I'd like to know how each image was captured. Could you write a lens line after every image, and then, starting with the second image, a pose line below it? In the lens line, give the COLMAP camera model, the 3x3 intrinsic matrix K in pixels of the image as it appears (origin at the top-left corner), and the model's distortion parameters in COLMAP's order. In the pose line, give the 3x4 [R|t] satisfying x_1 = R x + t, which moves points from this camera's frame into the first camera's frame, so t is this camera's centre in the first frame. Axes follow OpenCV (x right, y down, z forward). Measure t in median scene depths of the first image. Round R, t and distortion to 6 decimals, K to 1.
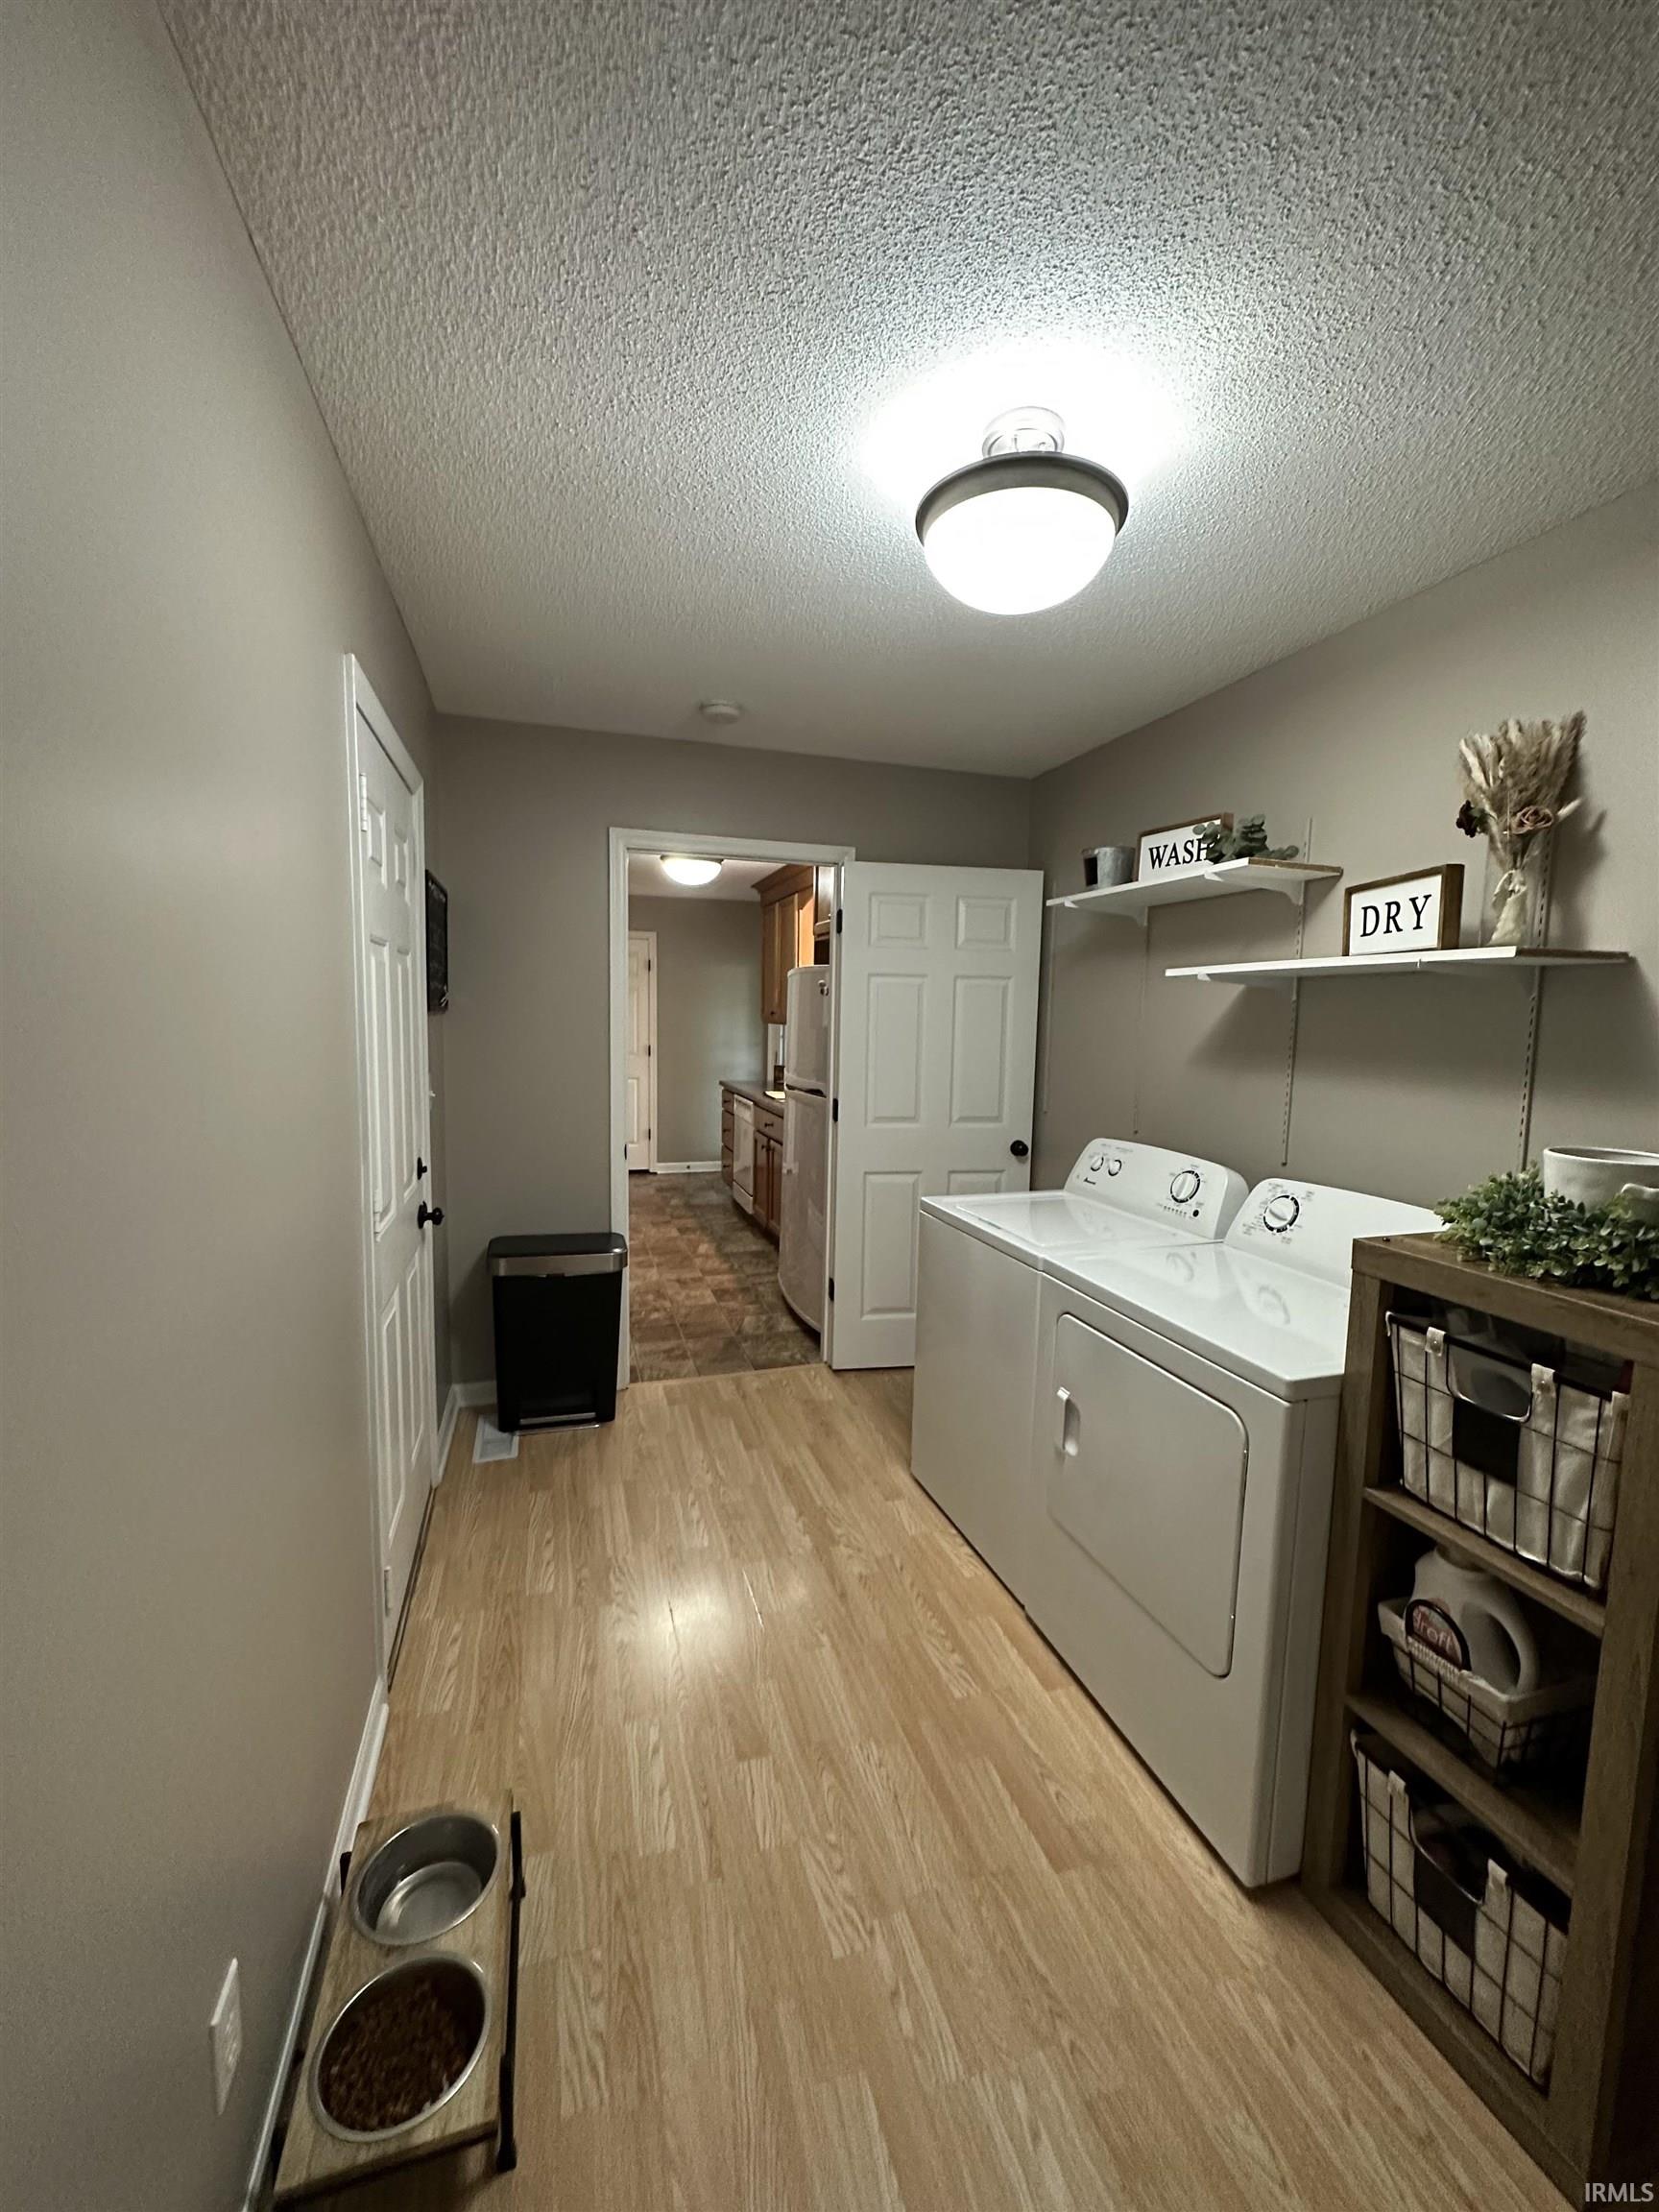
lens RADIAL K [[891.7, 0, 831.9], [0, 891.7, 1104.5], [0, 0, 1]] dist [-0.001136, 0.000501]
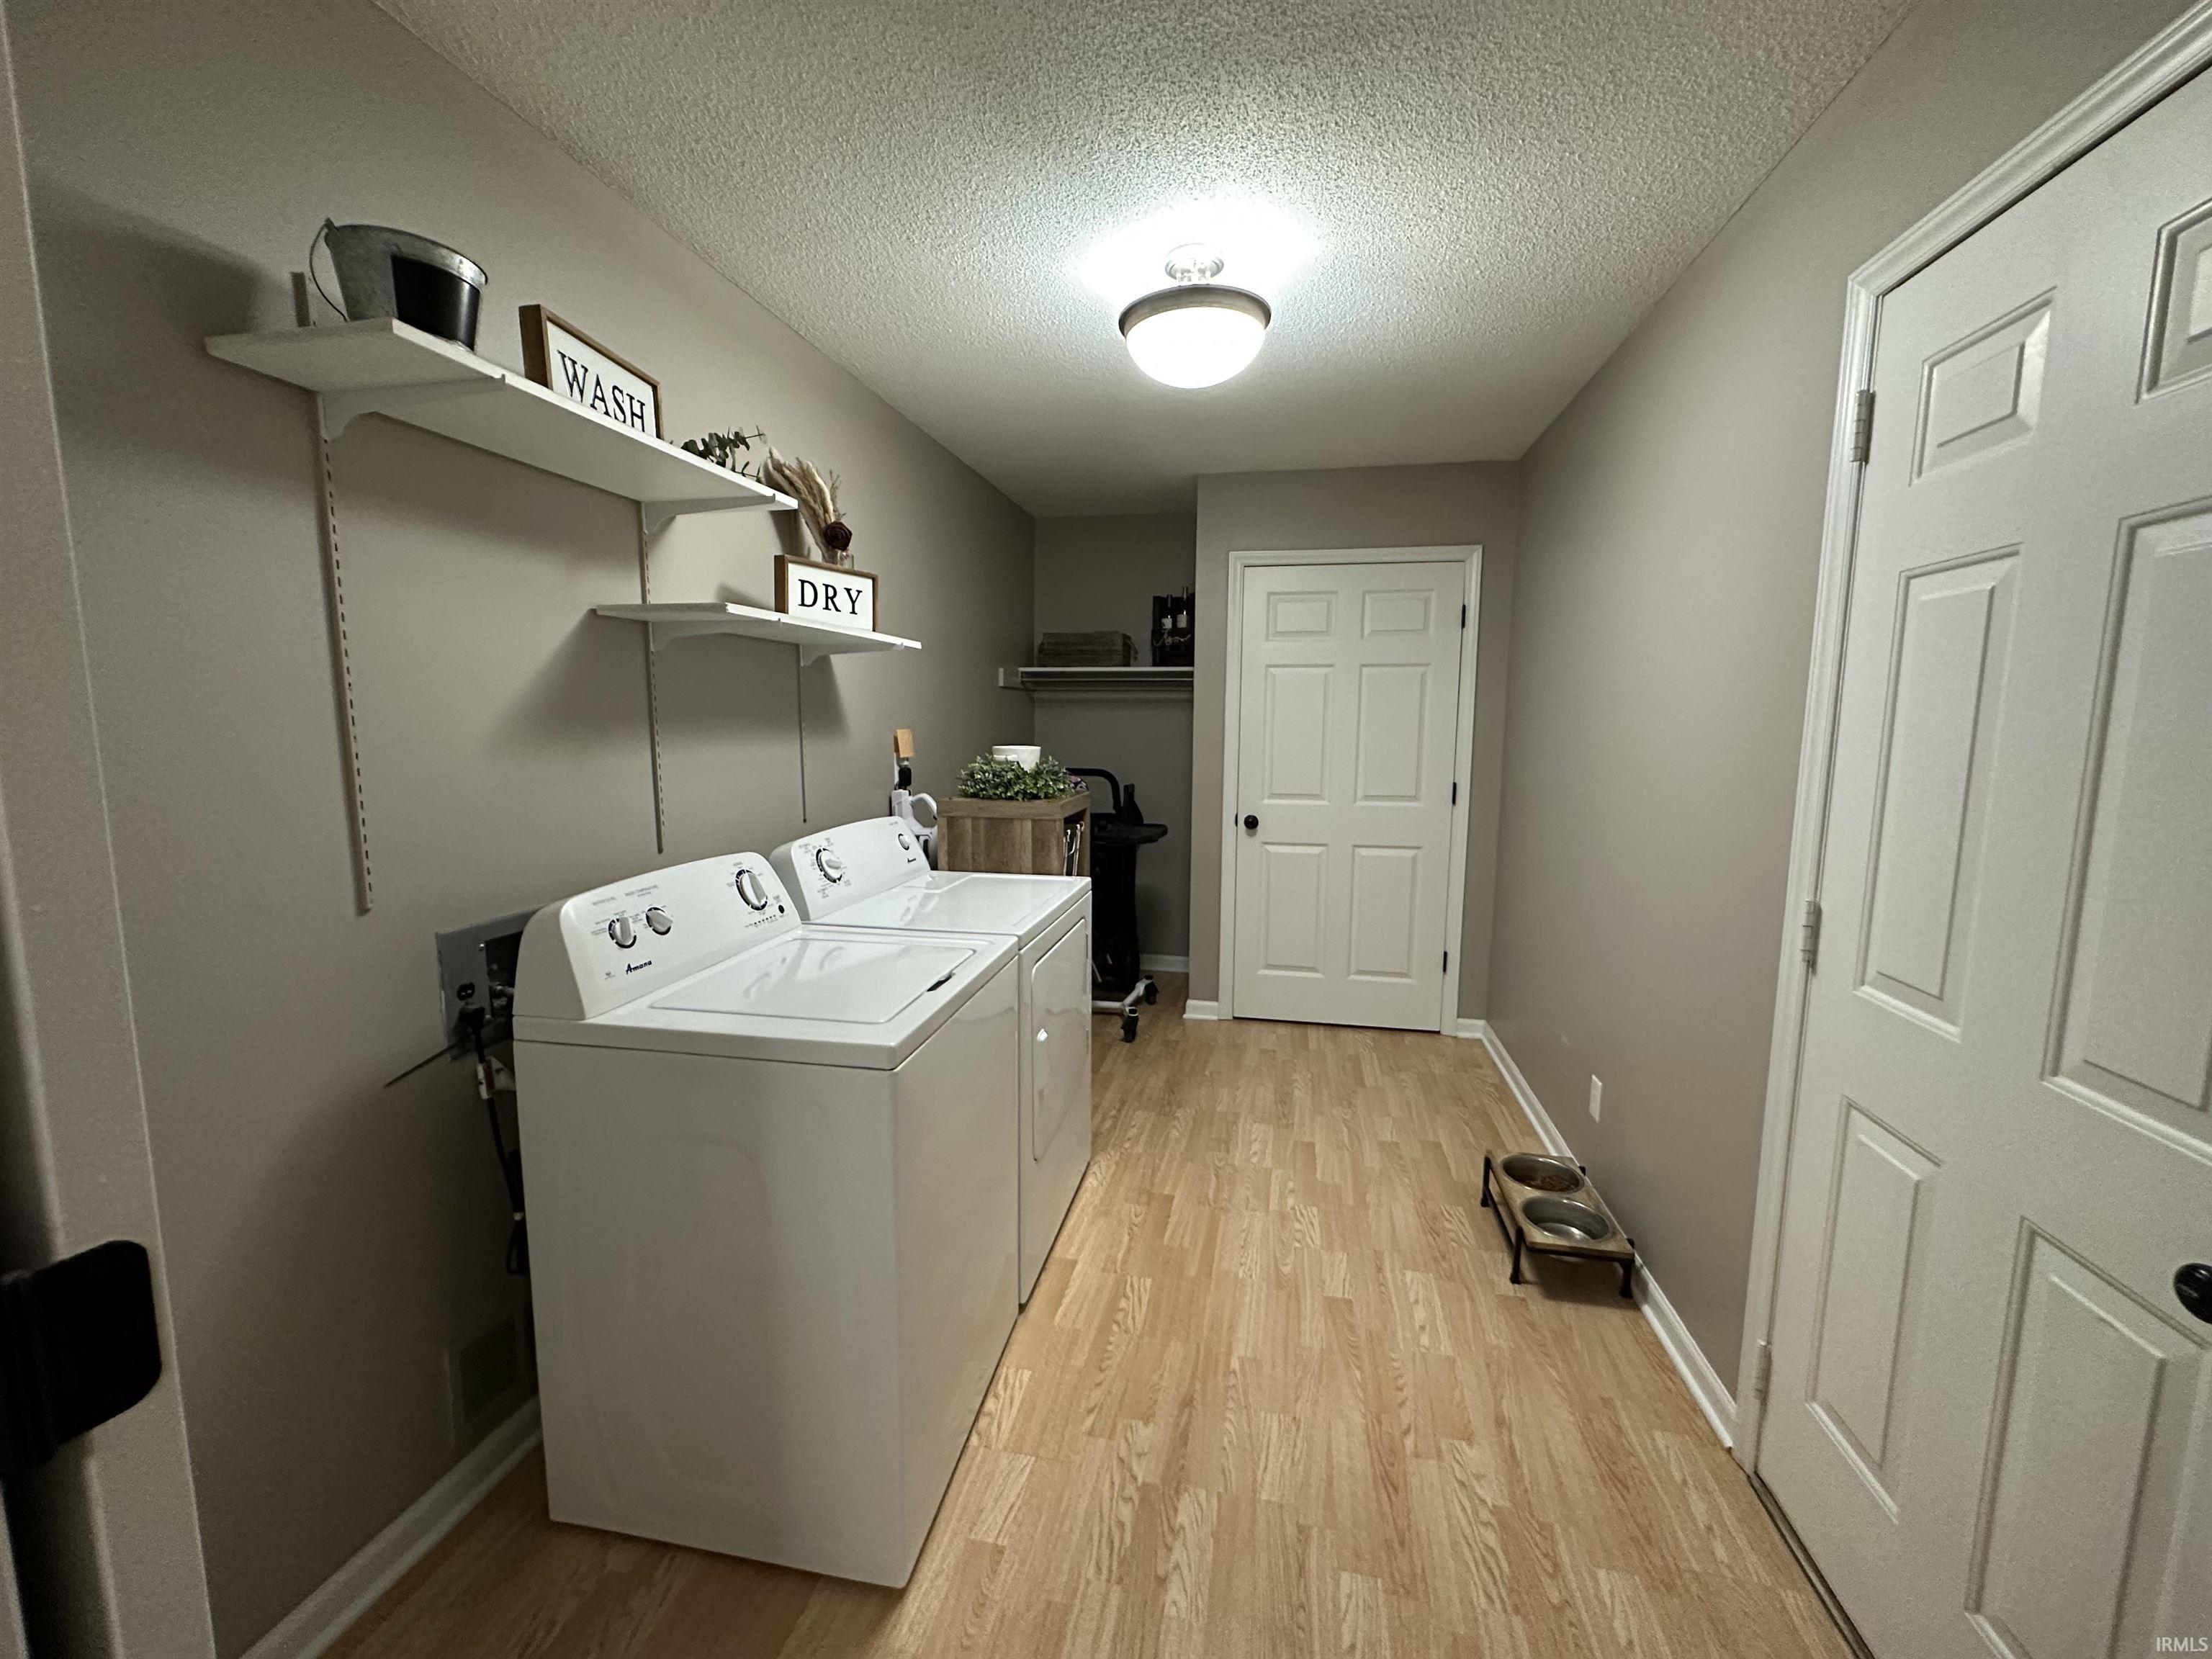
lens RADIAL K [[891.7, 0, 1104.4], [0, 891.7, 829.8], [0, 0, 1]] dist [-0.001136, 0.000501]
pose [[-0.873564, -0.085897, 0.479070, -0.264175], [0.025583, 0.974839, 0.221437, -0.134823], [-0.486037, 0.205695, -0.849387, 1.613617]]
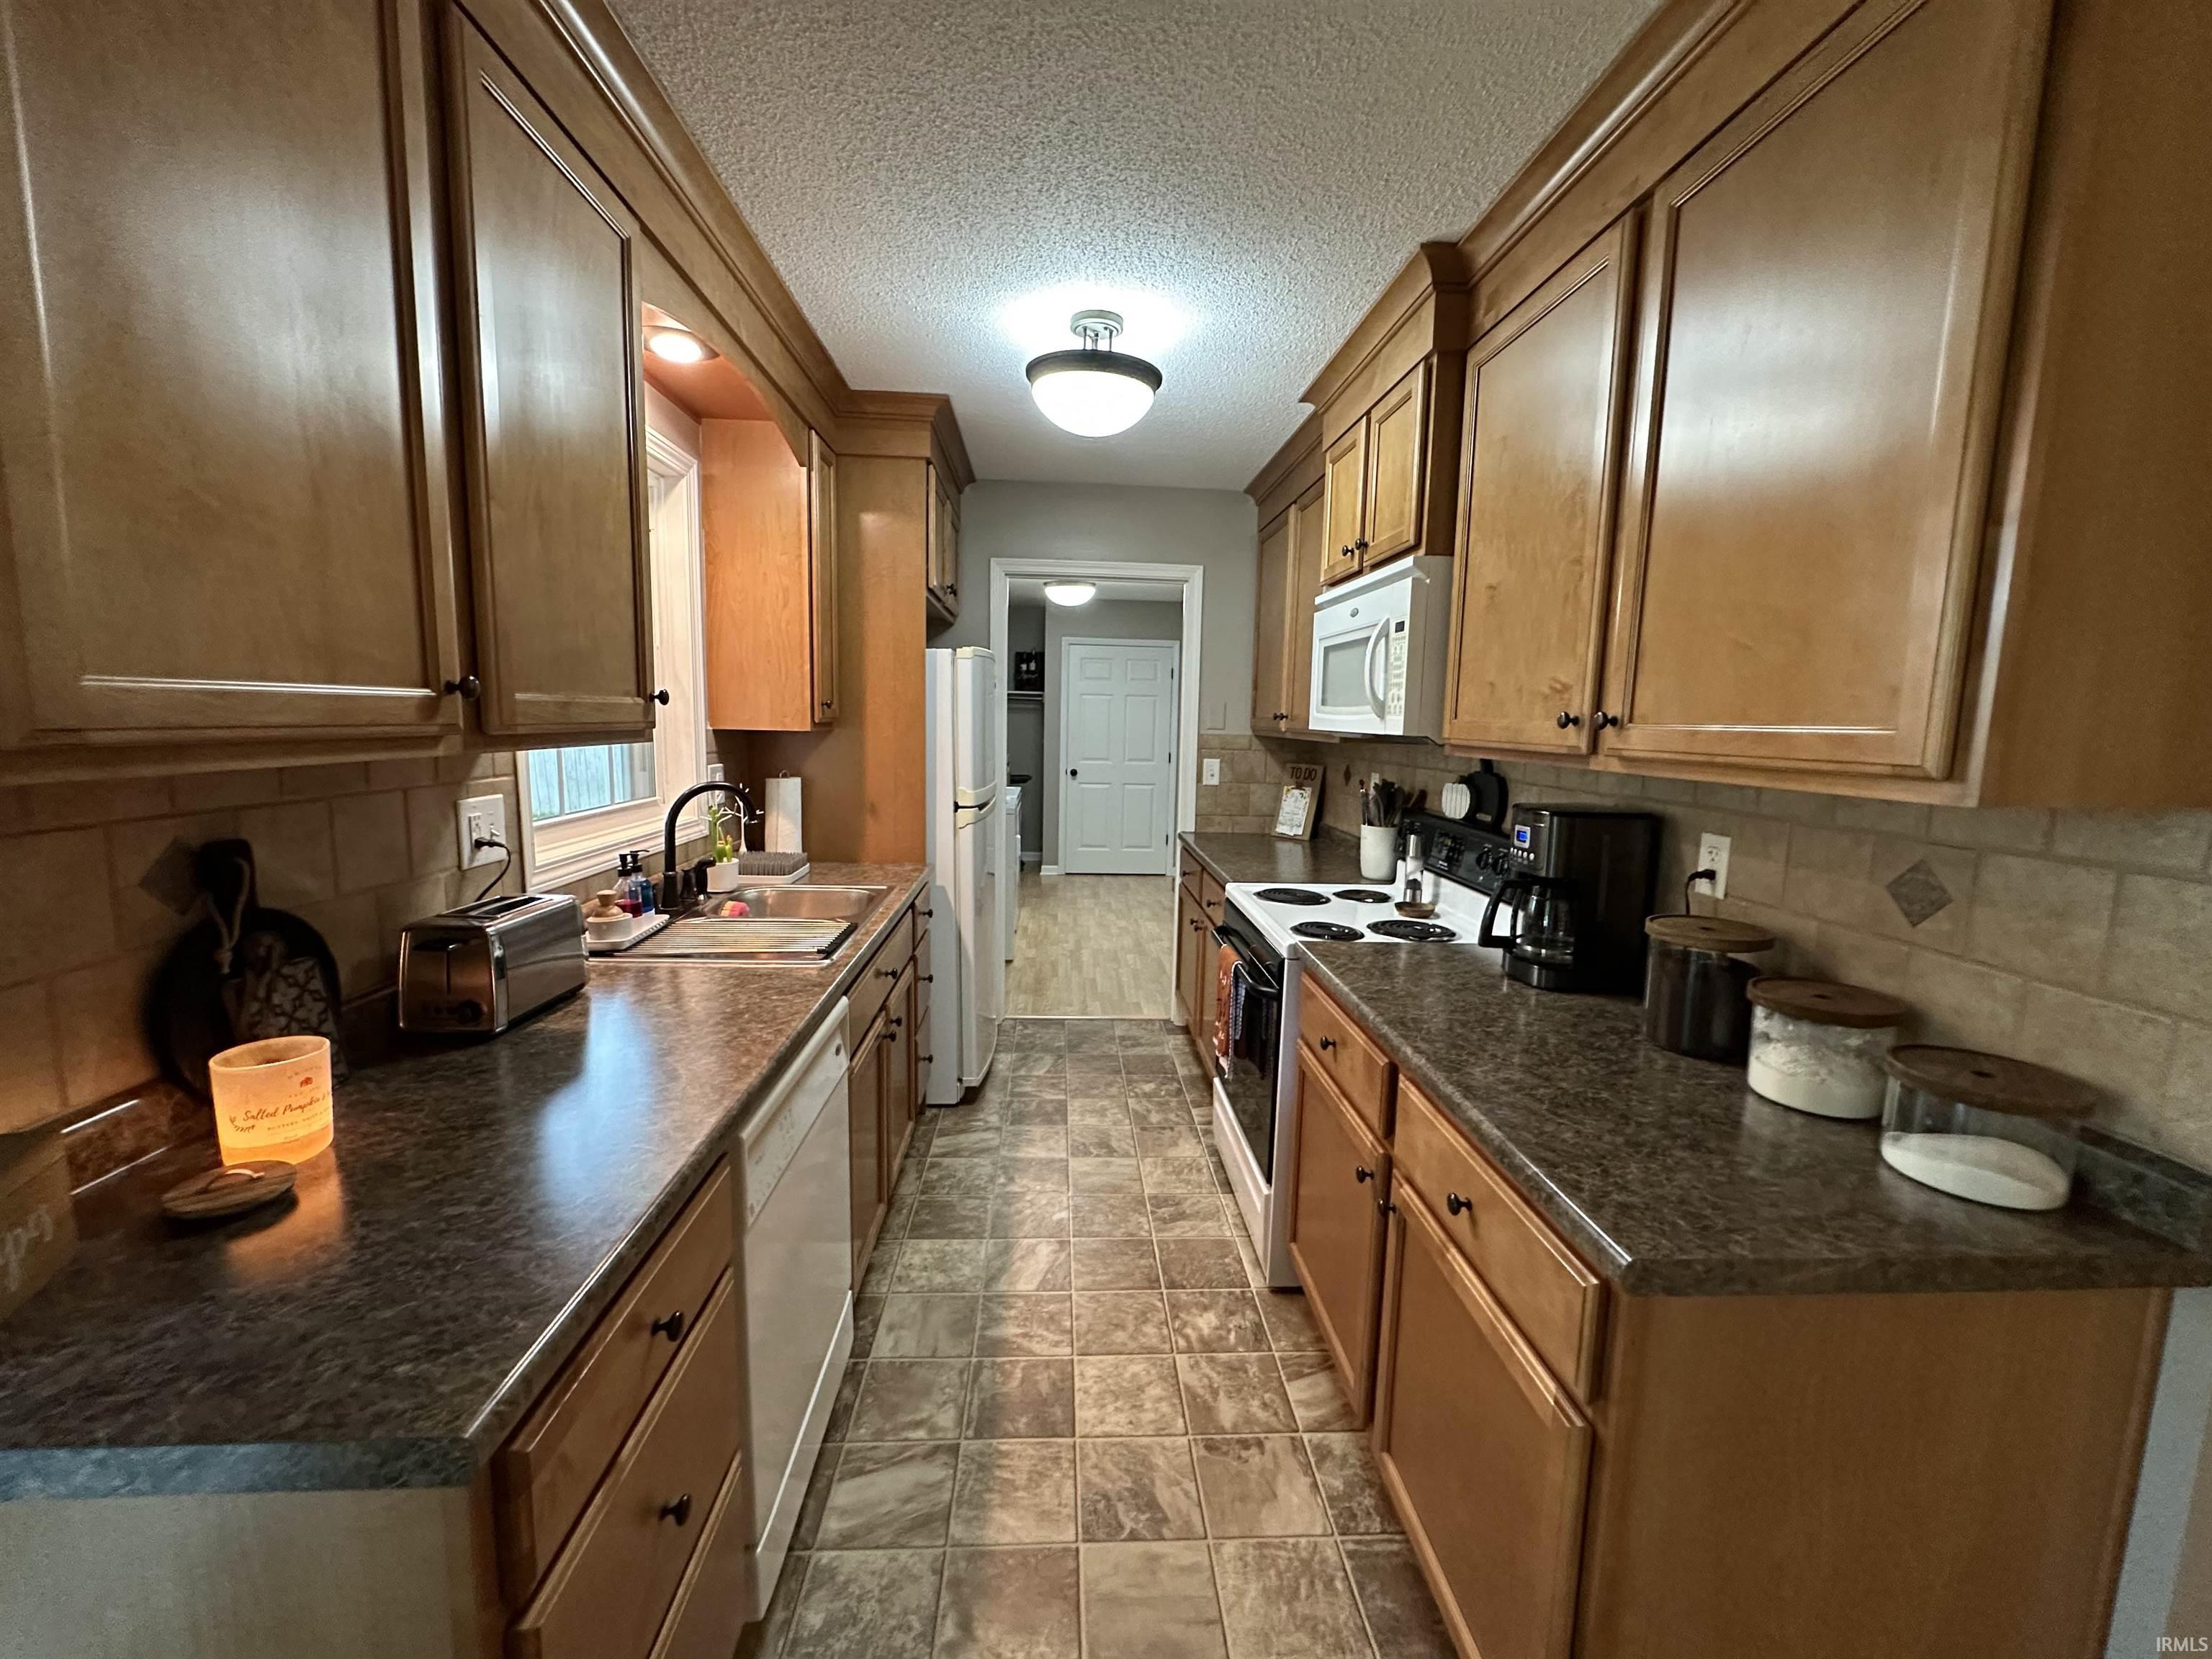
lens RADIAL K [[891.7, 0, 1110.2], [0, 891.7, 826.1], [0, 0, 1]] dist [-0.001136, 0.000501]
pose [[-0.969398, -0.077999, 0.232772, -0.640694], [-0.024482, 0.974172, 0.224475, -0.338503], [-0.244269, 0.211907, -0.946271, 3.305352]]
